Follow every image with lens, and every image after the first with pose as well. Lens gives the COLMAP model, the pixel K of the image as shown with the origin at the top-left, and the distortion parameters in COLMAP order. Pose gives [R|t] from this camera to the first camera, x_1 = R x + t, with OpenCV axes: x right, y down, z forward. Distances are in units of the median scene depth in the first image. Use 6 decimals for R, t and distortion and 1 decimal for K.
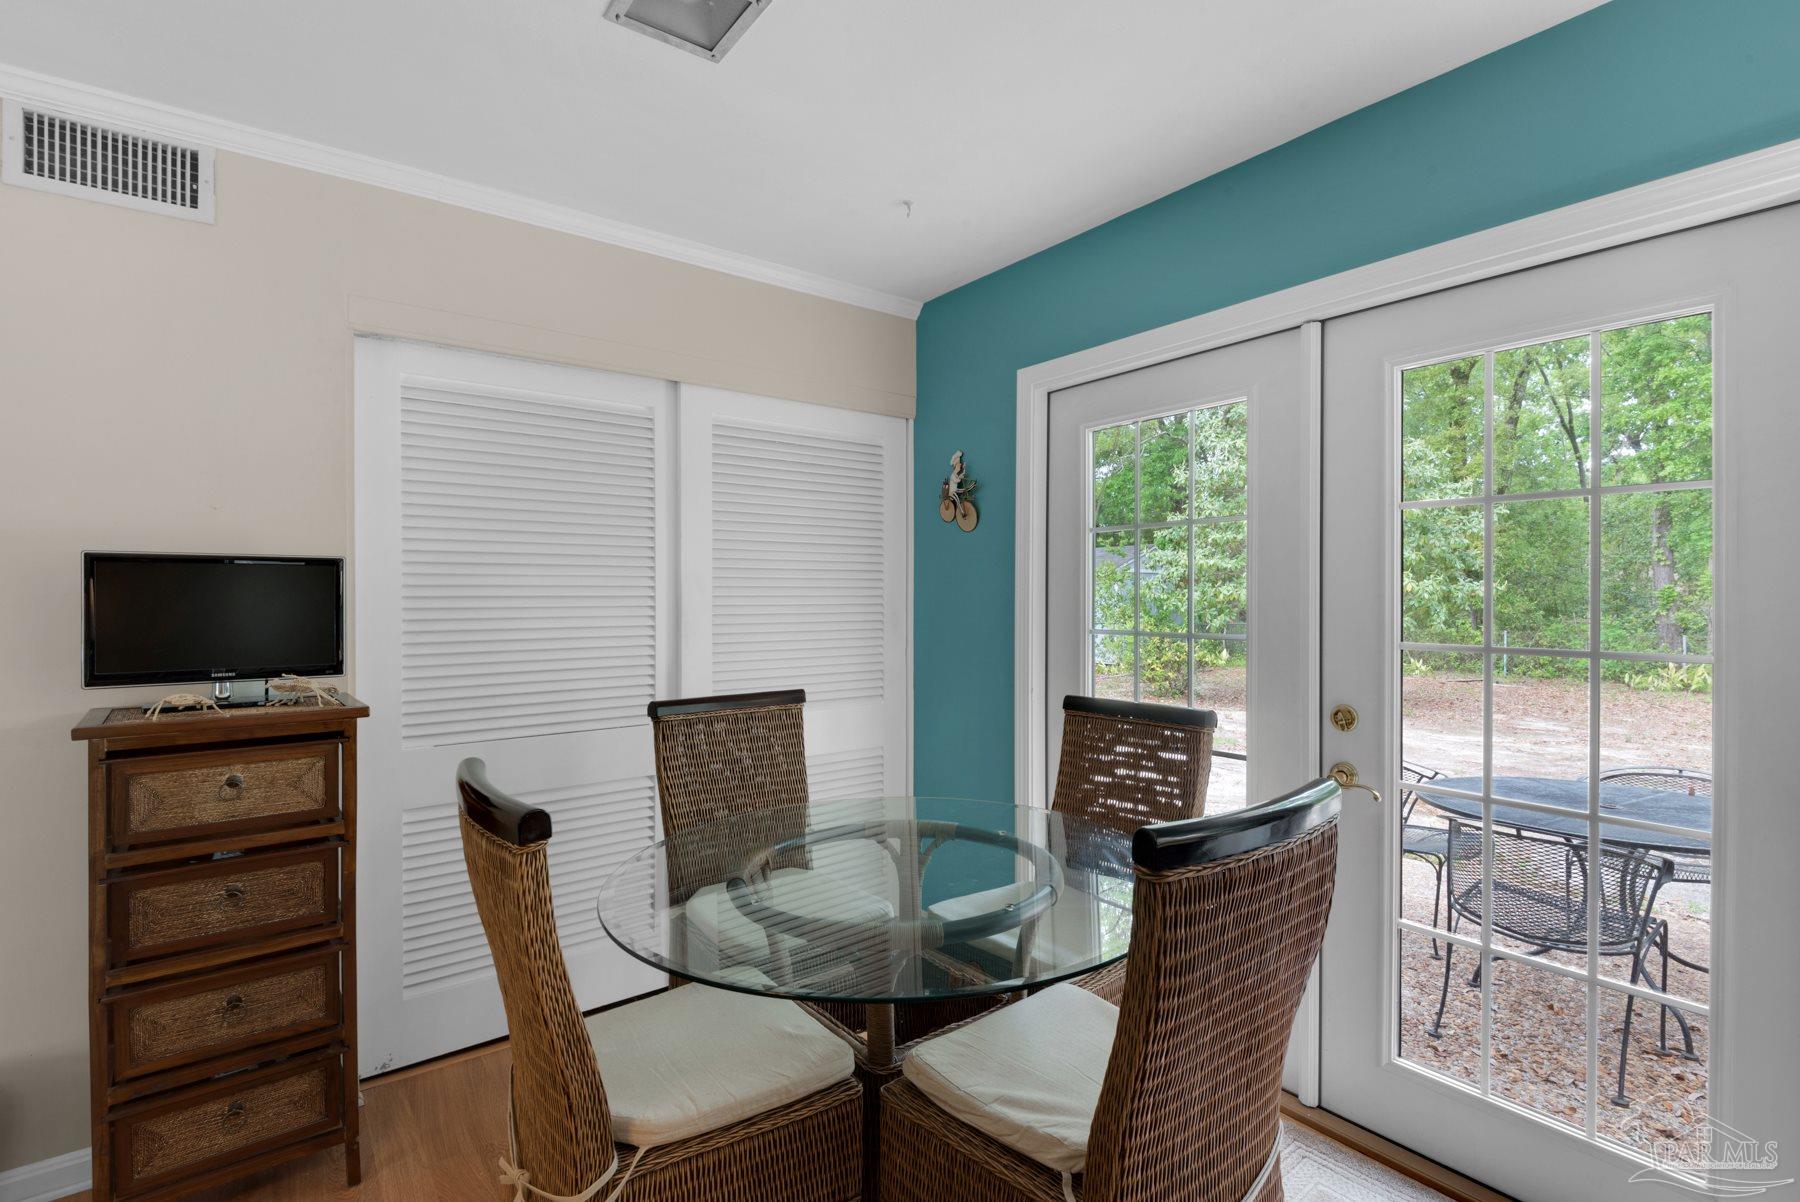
lens RADIAL K [[834.2, 0, 892.3], [0, 834.2, 600.2], [0, 0, 1]] dist [0.001745, -0.002295]
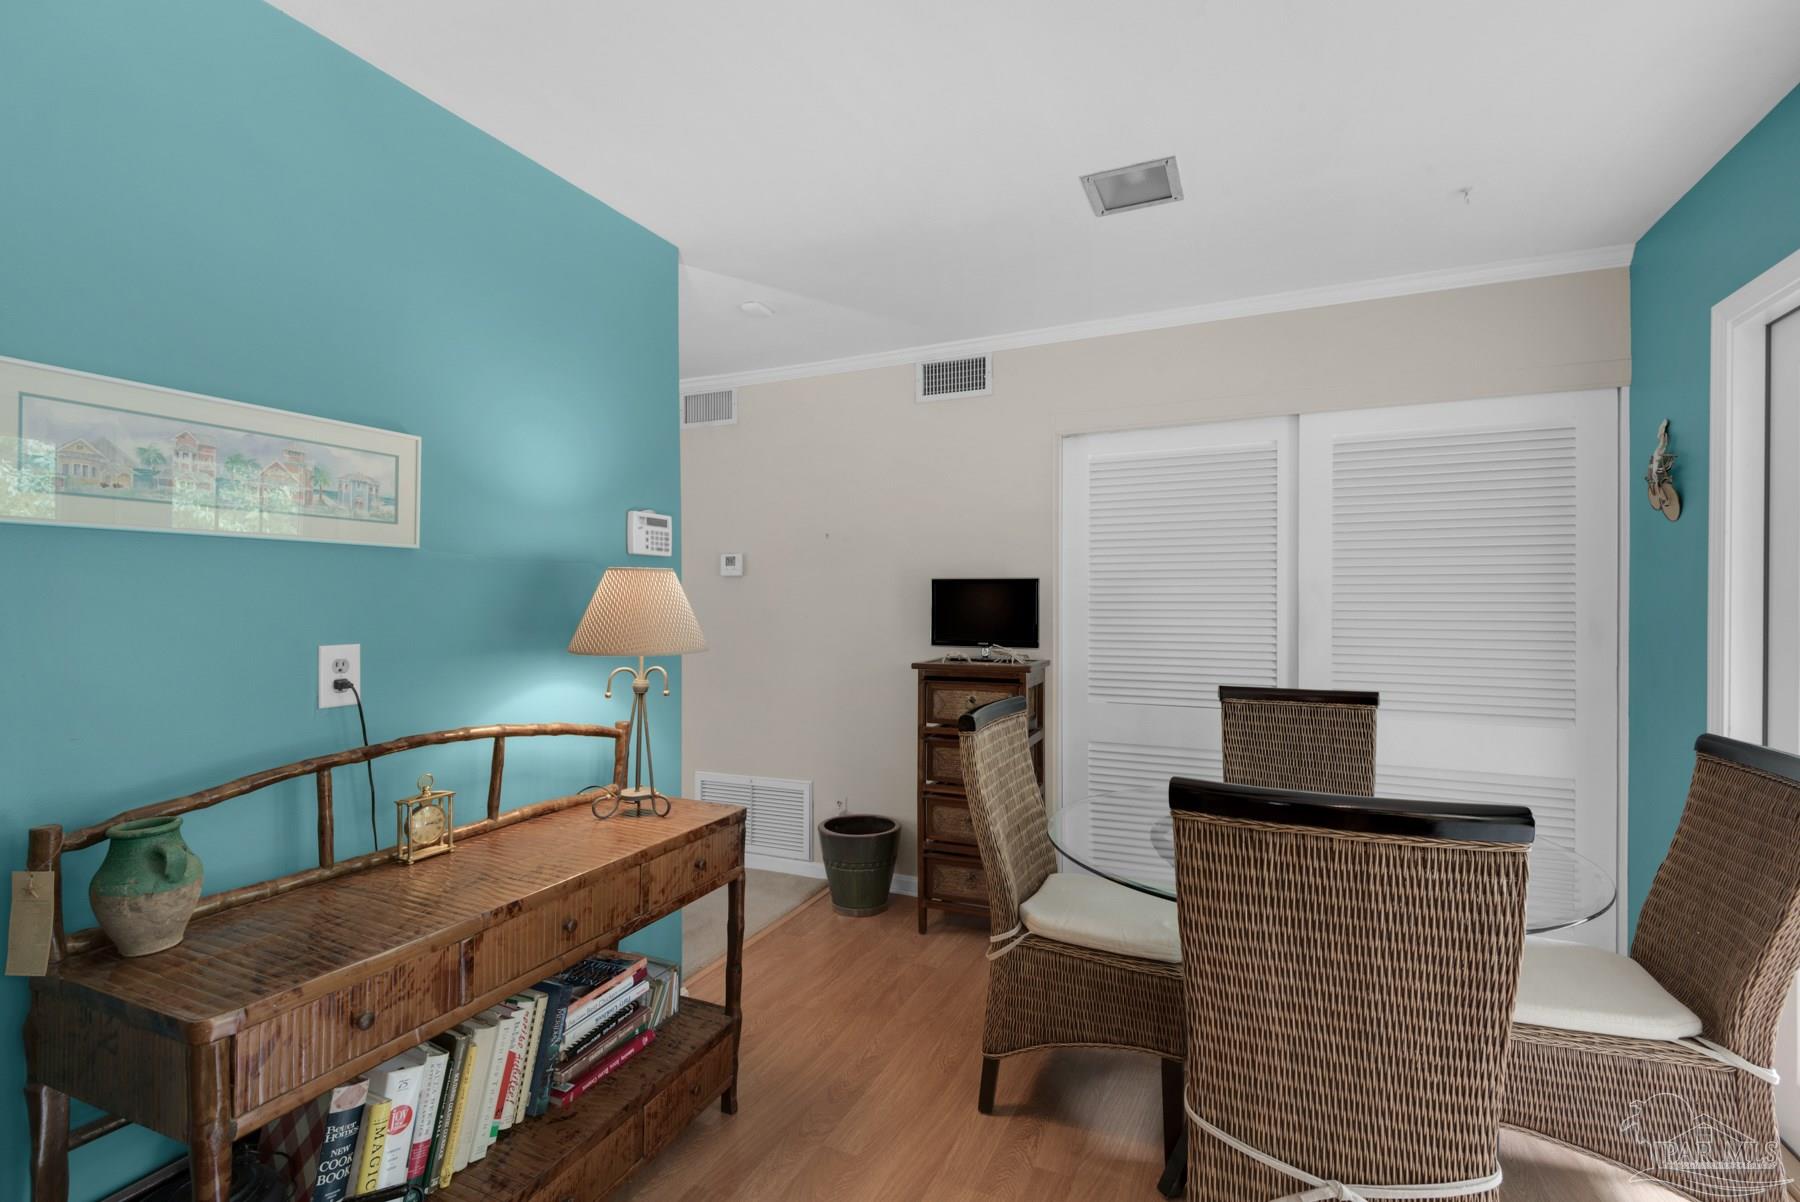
lens RADIAL K [[806.9, 0, 898.6], [0, 806.9, 595.0], [0, 0, 1]] dist [0.010357, -0.002250]
pose [[0.474266, -0.003925, -0.880373, 0.547037], [-0.008048, 0.999929, -0.008794, -0.000304], [0.880345, 0.011256, 0.474201, -0.003670]]
